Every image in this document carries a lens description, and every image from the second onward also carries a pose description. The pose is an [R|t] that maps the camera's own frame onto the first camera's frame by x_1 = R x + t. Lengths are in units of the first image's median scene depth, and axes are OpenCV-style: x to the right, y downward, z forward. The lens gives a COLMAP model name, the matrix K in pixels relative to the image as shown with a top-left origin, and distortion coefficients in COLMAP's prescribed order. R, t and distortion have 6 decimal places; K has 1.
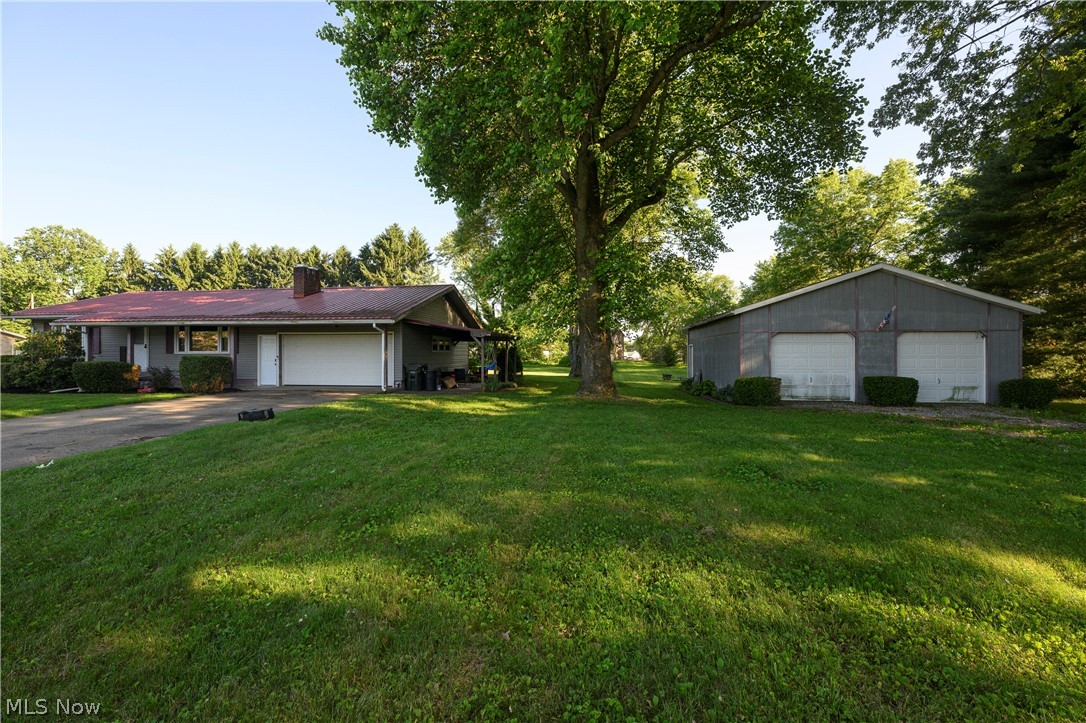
lens RADIAL K [[429.3, 0, 548.6], [0, 429.3, 355.9], [0, 0, 1]] dist [0.001395, 0.000744]
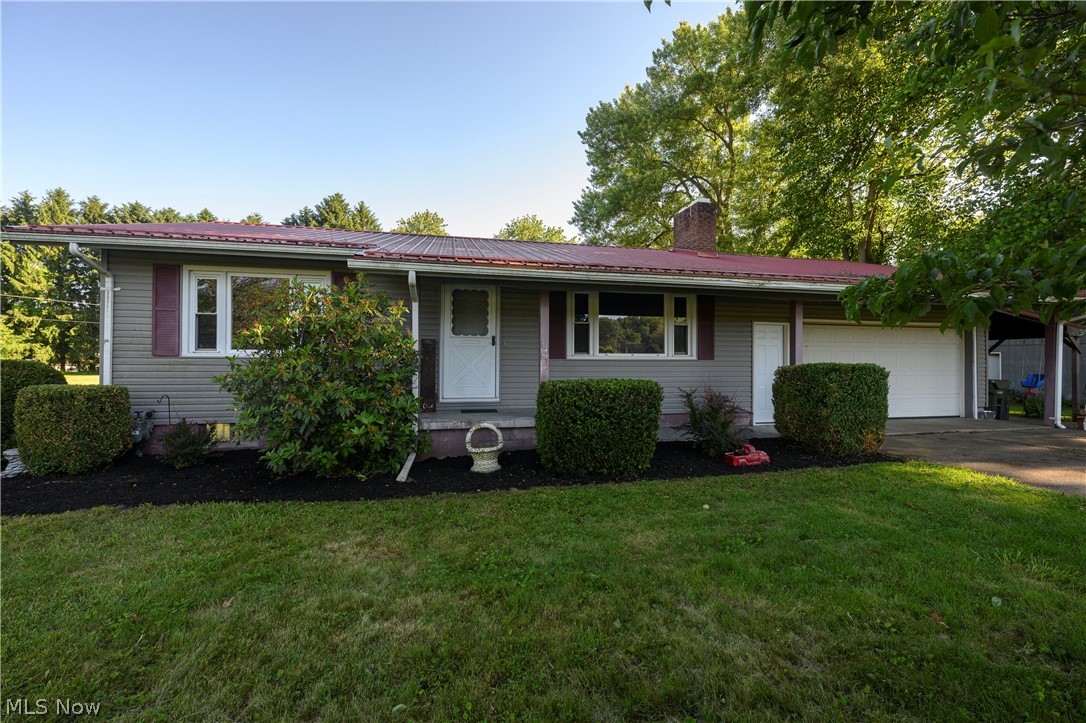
lens RADIAL K [[429.3, 0, 538.1], [0, 429.3, 360.9], [0, 0, 1]] dist [0.001395, 0.000744]
pose [[0.947776, 0.006523, 0.318871, -1.111017], [-0.003939, 0.999954, -0.008749, 0.000967], [-0.318914, 0.007036, 0.947758, 0.649233]]
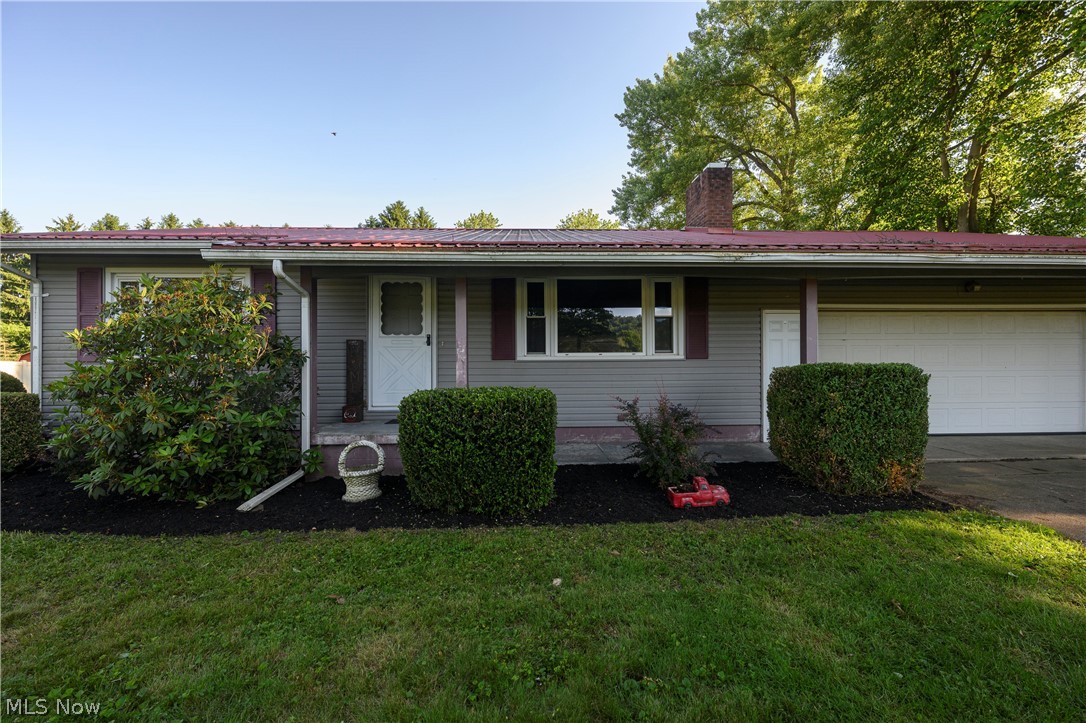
lens RADIAL K [[429.3, 0, 536.8], [0, 429.3, 361.1], [0, 0, 1]] dist [0.001395, 0.000744]
pose [[0.987637, -0.004279, 0.156697, -0.978579], [0.005086, 0.999976, -0.004753, -0.002341], [-0.156673, 0.005491, 0.987635, 0.688066]]
